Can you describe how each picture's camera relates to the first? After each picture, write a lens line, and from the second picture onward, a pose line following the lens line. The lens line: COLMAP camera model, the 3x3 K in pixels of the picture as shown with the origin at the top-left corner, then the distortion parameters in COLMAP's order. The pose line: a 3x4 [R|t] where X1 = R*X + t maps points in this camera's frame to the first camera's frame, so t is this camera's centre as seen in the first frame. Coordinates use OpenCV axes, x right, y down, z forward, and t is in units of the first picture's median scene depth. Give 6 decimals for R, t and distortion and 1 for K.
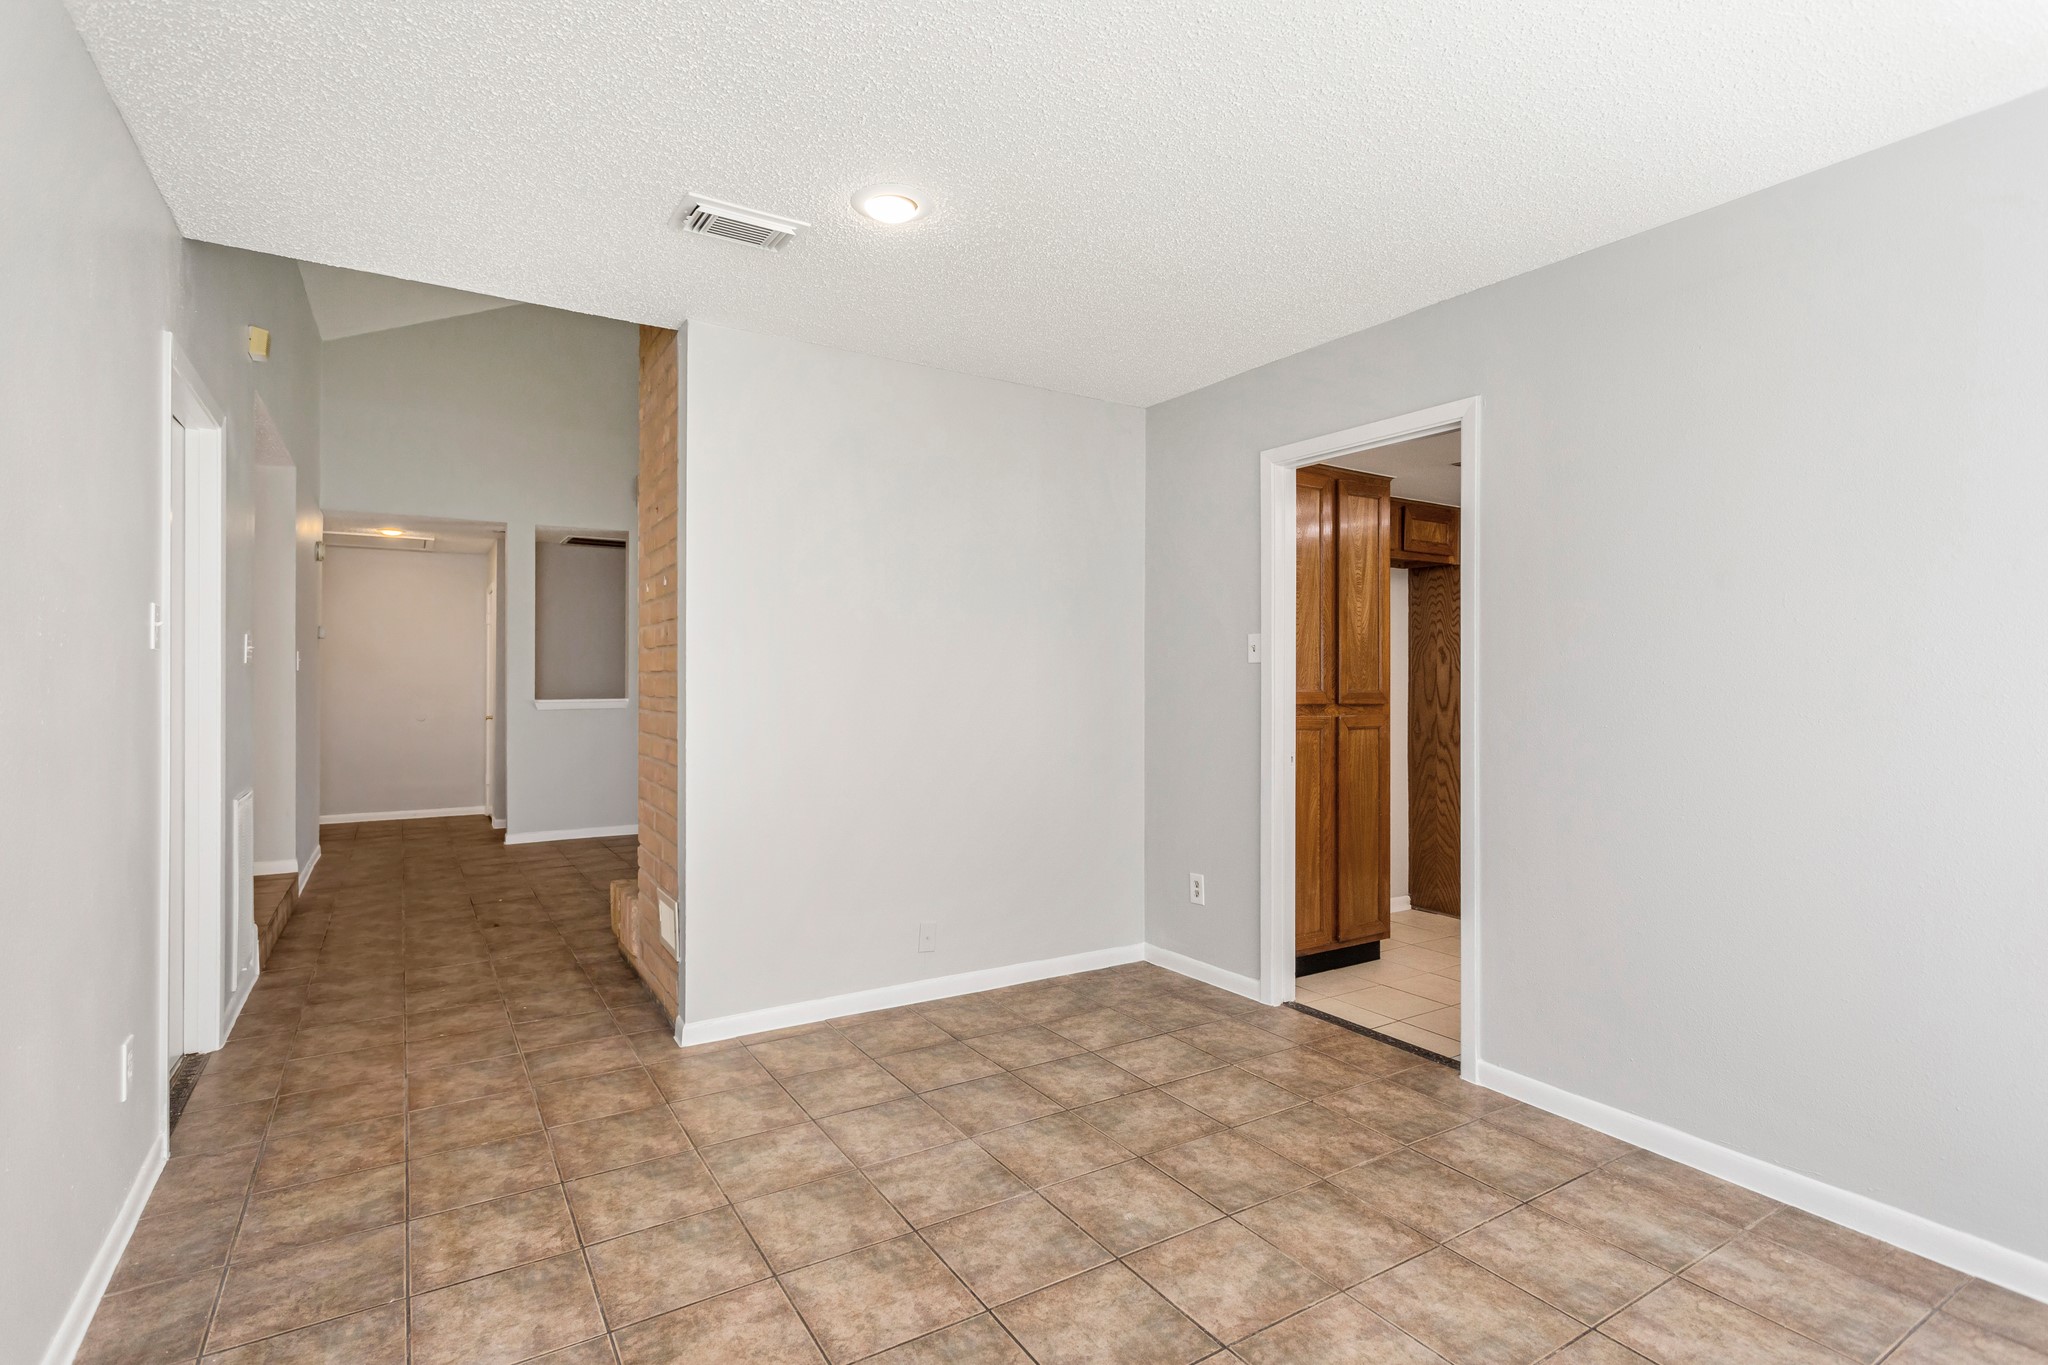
lens RADIAL K [[992.9, 0, 1008.3], [0, 992.9, 675.8], [0, 0, 1]] dist [0.001628, 0.000129]
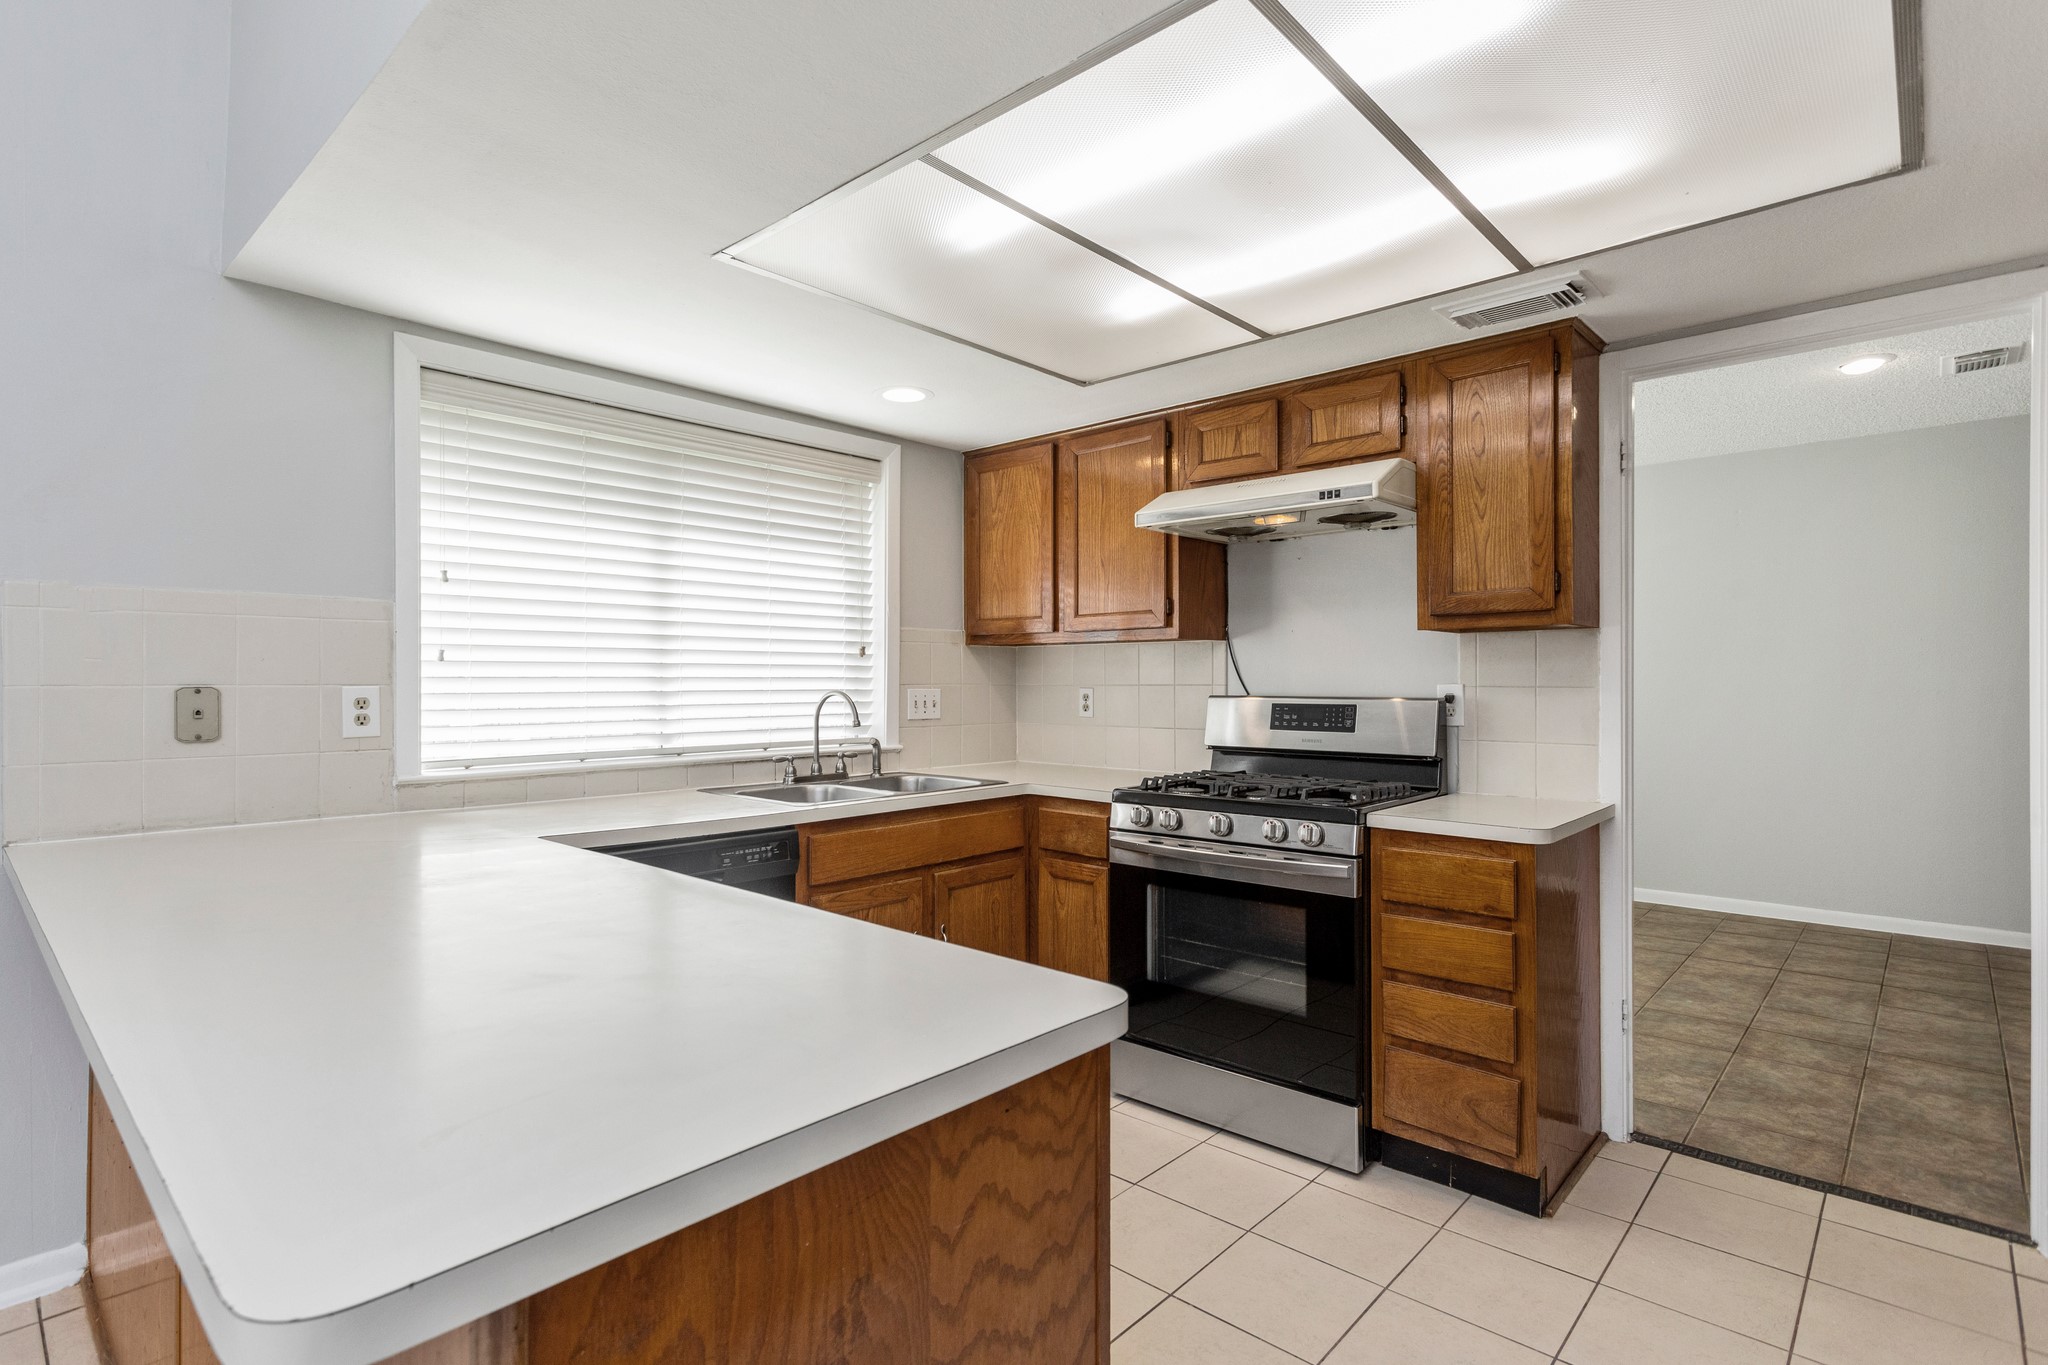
lens RADIAL K [[1001.4, 0, 1015.6], [0, 1001.4, 674.7], [0, 0, 1]] dist [0.005254, 0.000488]
pose [[-0.962741, -0.004515, -0.270387, 1.294471], [-0.003975, 0.999989, -0.002546, 0.009983], [0.270396, -0.001376, -0.962748, 1.809149]]
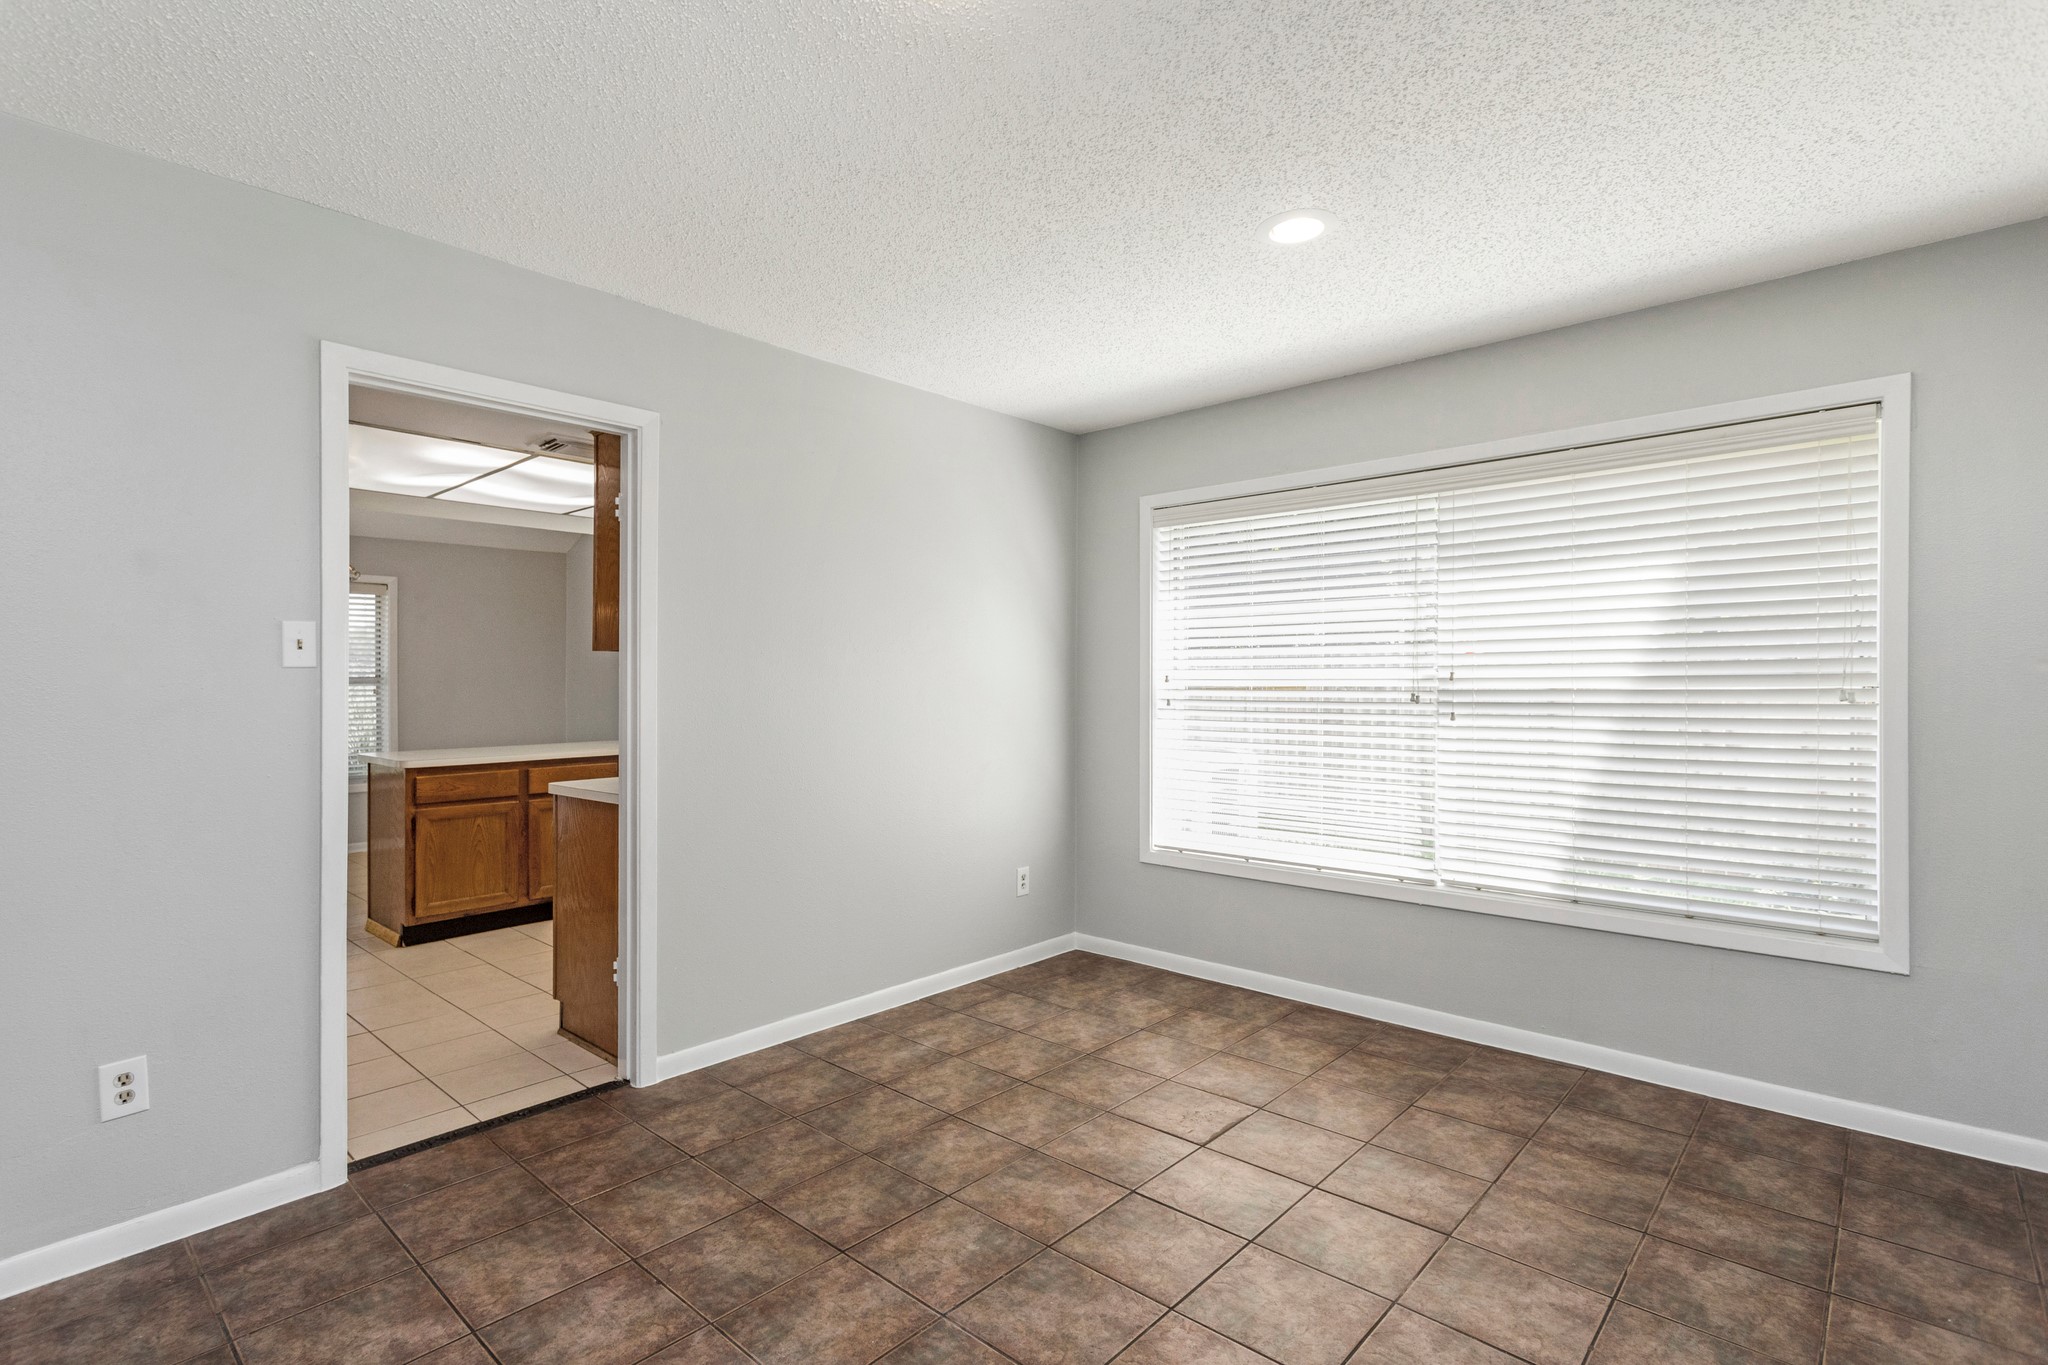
lens RADIAL K [[972.3, 0, 1029.0], [0, 972.3, 680.0], [0, 0, 1]] dist [-0.000482, 0.000255]
pose [[-0.285559, 0.002046, 0.958359, -0.627980], [0.002515, 0.999996, -0.001385, -0.003068], [-0.958358, 0.002014, -0.285563, 0.956491]]
